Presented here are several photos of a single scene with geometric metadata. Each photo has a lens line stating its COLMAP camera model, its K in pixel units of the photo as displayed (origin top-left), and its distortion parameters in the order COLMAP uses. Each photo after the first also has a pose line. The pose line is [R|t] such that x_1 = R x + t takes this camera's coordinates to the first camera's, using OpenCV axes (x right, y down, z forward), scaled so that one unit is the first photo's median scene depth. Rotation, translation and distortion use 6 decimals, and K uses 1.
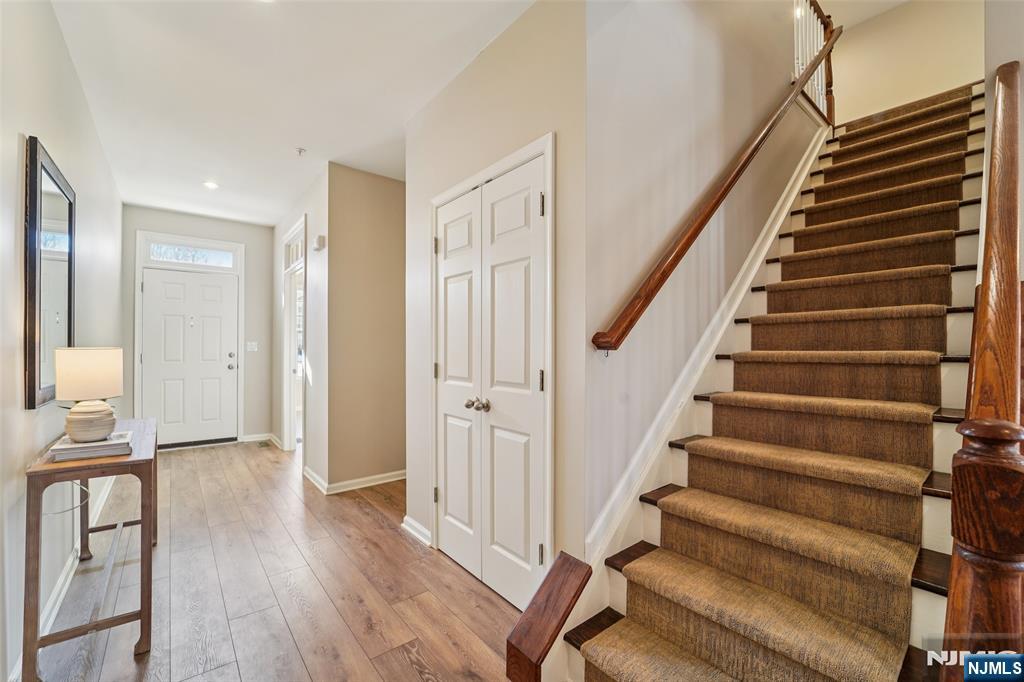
lens RADIAL K [[418.6, 0, 510.4], [0, 418.6, 339.9], [0, 0, 1]] dist [-0.027819, 0.000001]
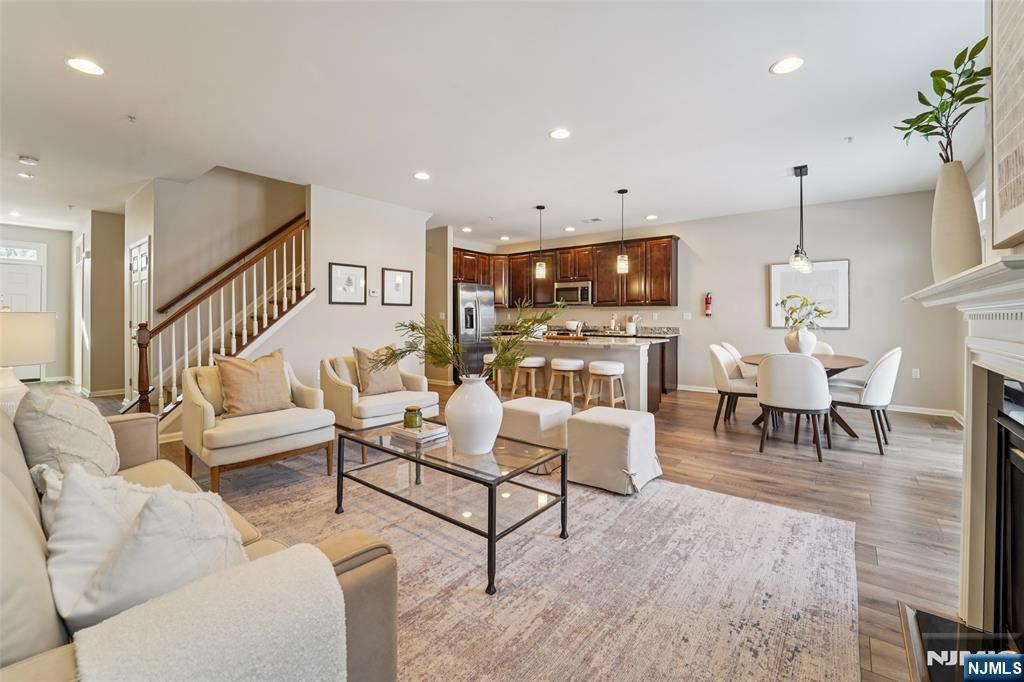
lens RADIAL K [[427.0, 0, 512.2], [0, 427.0, 329.2], [0, 0, 1]] dist [-0.030035, 0.000154]
pose [[0.976071, -0.004970, 0.217394, 0.857211], [-0.004454, 0.999072, 0.042839, 0.000528], [-0.217405, -0.042782, 0.975143, -1.046224]]
